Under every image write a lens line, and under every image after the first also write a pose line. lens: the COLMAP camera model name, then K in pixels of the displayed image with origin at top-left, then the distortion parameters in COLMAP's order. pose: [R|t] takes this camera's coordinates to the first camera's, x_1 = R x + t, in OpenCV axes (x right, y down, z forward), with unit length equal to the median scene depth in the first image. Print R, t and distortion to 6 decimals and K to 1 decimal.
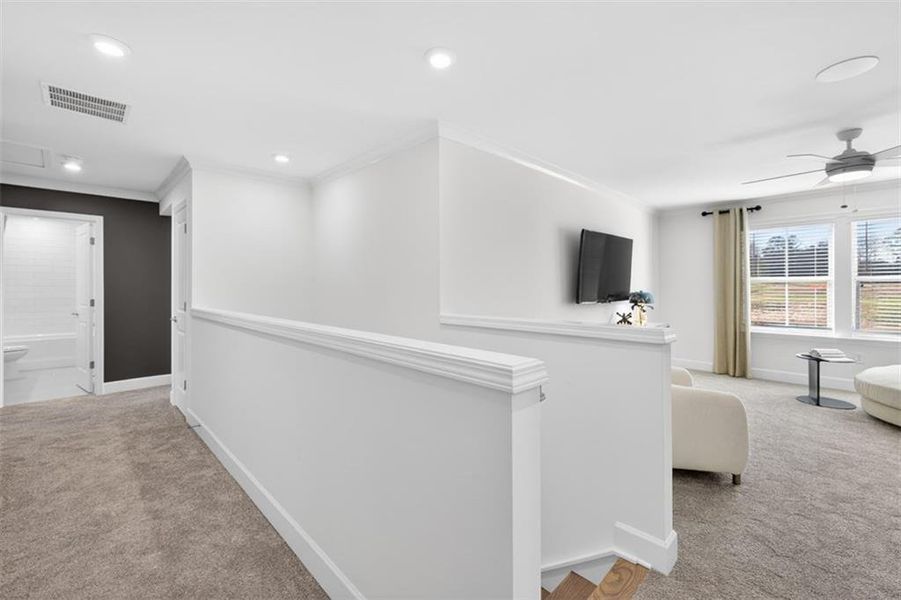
lens RADIAL K [[381.3, 0, 444.5], [0, 381.3, 289.2], [0, 0, 1]] dist [0.001752, -0.000068]
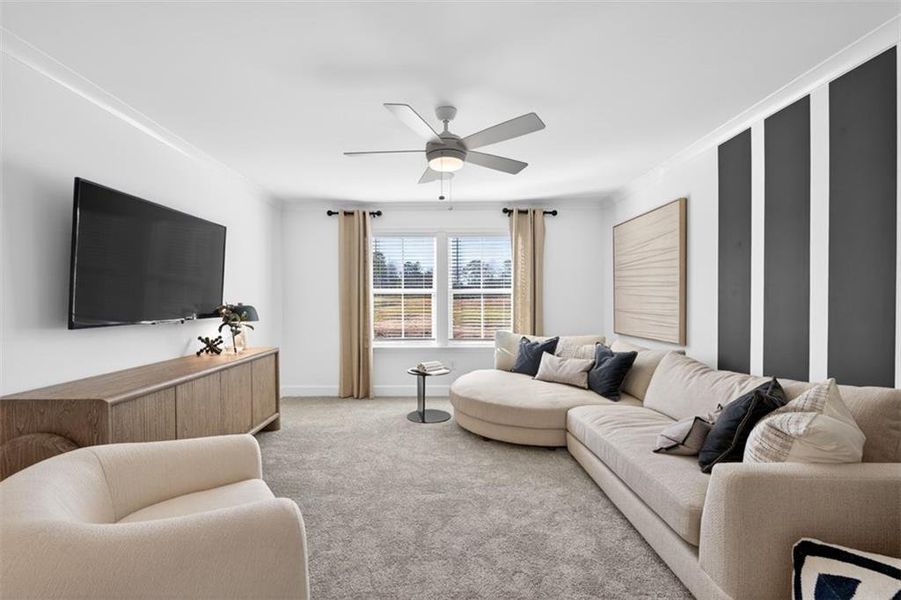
lens RADIAL K [[375.5, 0, 432.9], [0, 375.5, 304.3], [0, 0, 1]] dist [0.000044, -0.000087]
pose [[0.712775, -0.003373, 0.701385, 0.290371], [-0.001739, 0.999977, 0.006576, 0.001562], [-0.701391, -0.005907, 0.712753, 0.272090]]
